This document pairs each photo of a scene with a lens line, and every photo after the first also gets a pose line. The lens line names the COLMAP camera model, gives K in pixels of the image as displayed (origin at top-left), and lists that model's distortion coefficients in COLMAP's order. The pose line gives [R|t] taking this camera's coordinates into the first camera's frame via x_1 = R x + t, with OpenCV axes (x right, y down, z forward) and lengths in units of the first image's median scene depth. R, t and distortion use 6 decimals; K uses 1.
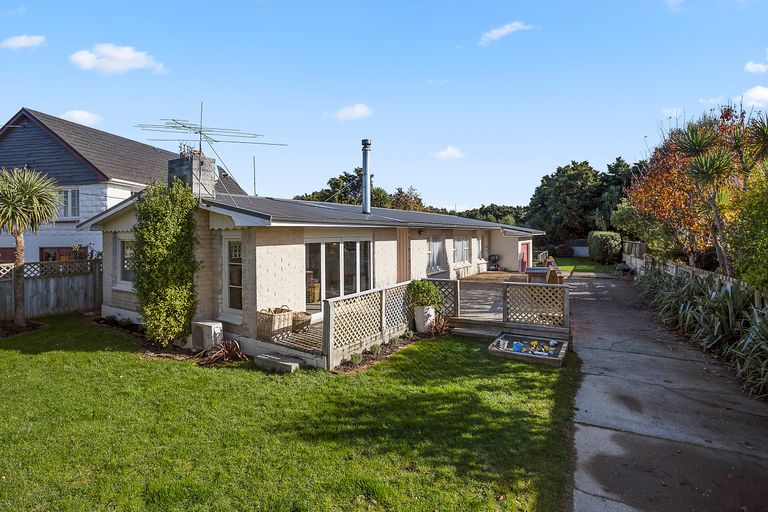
lens RADIAL K [[424.1, 0, 383.0], [0, 424.1, 237.5], [0, 0, 1]] dist [-0.070751, 0.041893]
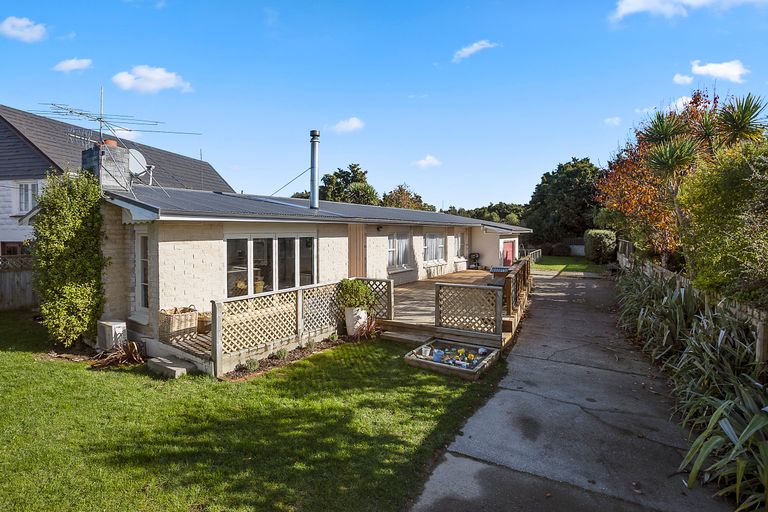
lens RADIAL K [[417.5, 0, 383.7], [0, 417.5, 243.8], [0, 0, 1]] dist [-0.079616, 0.048223]
pose [[0.999355, 0.006704, -0.035273, 0.223372], [-0.005957, 0.999757, 0.021236, 0.002920], [0.035406, -0.021012, 0.999152, 0.104339]]
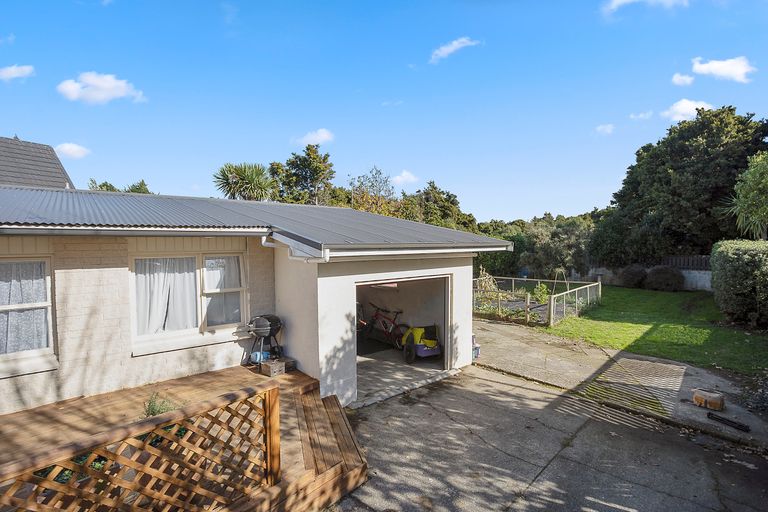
lens RADIAL K [[404.4, 0, 385.4], [0, 404.4, 270.3], [0, 0, 1]] dist [-0.047595, 0.027730]
pose [[0.954931, 0.017642, -0.296304, 1.085352], [-0.000393, 0.998306, 0.058172, -0.026127], [0.296828, -0.055434, 0.953320, 1.862089]]
